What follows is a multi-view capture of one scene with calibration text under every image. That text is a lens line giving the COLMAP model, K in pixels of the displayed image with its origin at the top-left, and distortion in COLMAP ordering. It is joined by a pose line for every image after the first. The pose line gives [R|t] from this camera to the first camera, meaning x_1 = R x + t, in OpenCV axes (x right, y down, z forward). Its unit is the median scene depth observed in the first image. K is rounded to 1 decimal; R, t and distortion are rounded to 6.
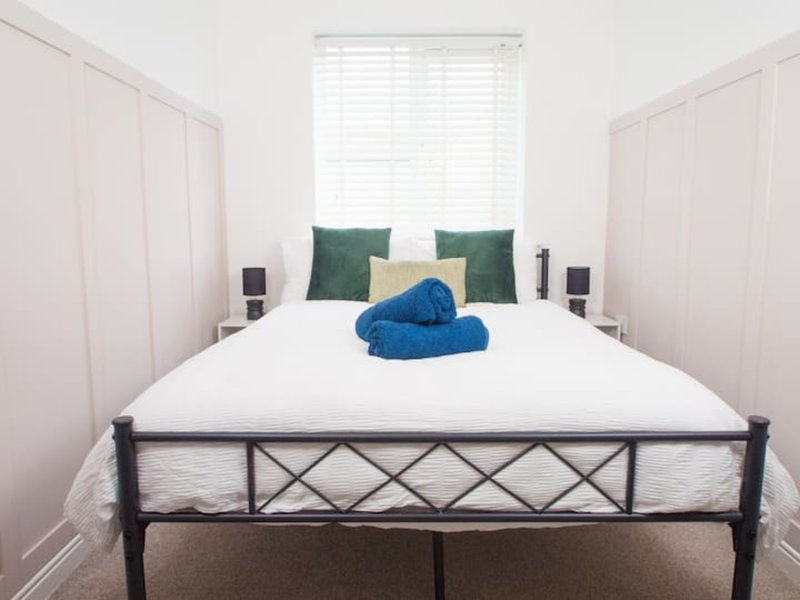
lens RADIAL K [[576.6, 0, 403.0], [0, 576.6, 304.5], [0, 0, 1]] dist [-0.039150, 0.006956]
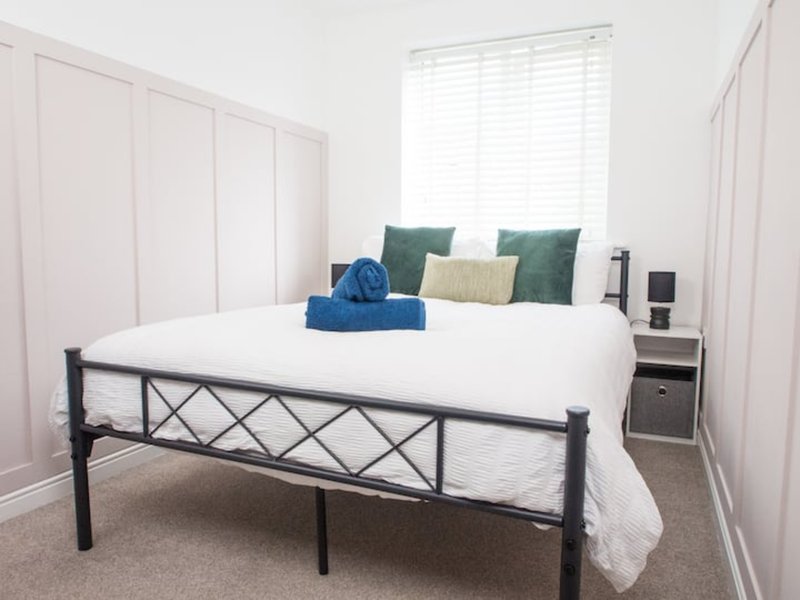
lens RADIAL K [[576.6, 0, 403.3], [0, 576.6, 297.1], [0, 0, 1]] dist [-0.039150, 0.006956]
pose [[0.917816, 0.043319, -0.394636, 0.705251], [-0.062987, 0.997328, -0.037014, 0.079615], [0.391978, 0.058829, 0.918092, 0.081226]]
